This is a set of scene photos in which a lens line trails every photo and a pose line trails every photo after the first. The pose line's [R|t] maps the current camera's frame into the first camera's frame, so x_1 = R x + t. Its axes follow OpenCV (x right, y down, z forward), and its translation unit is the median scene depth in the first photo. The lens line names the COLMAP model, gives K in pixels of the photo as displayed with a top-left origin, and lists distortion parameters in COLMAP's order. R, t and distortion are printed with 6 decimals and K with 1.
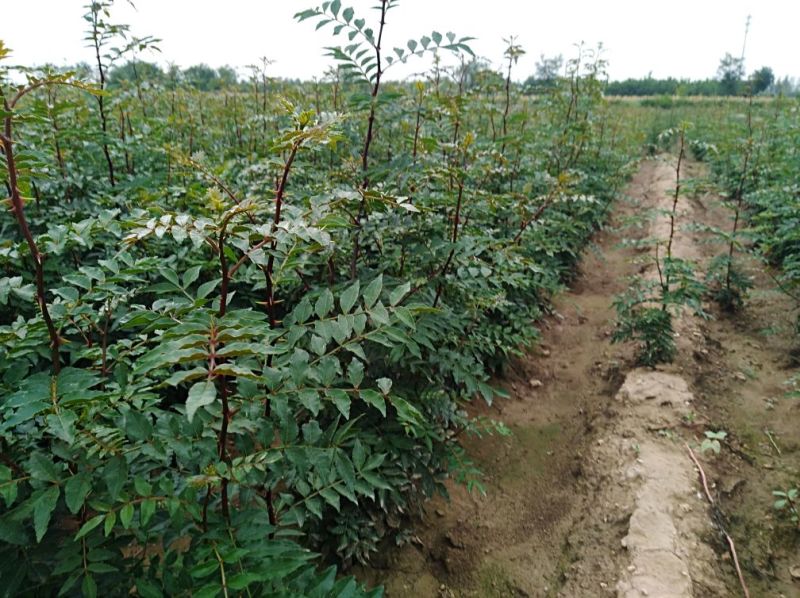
lens RADIAL K [[655.1, 0, 395.1], [0, 655.1, 301.9], [0, 0, 1]] dist [0.015968, -0.006080]
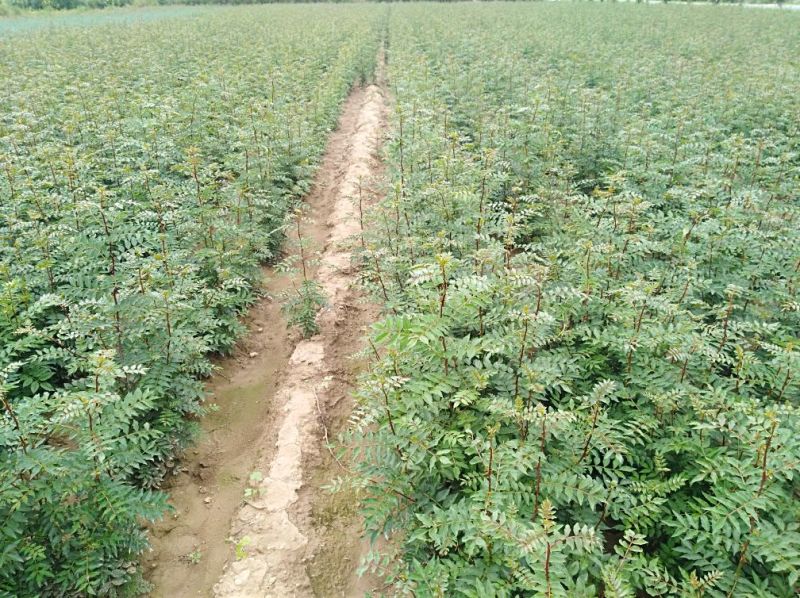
lens RADIAL K [[655.1, 0, 398.3], [0, 655.1, 292.1], [0, 0, 1]] dist [0.015968, -0.006080]
pose [[0.925544, -0.196257, 0.323807, 0.086688], [0.155398, 0.976731, 0.147810, -0.324756], [-0.345281, -0.086486, 0.934506, -0.947370]]
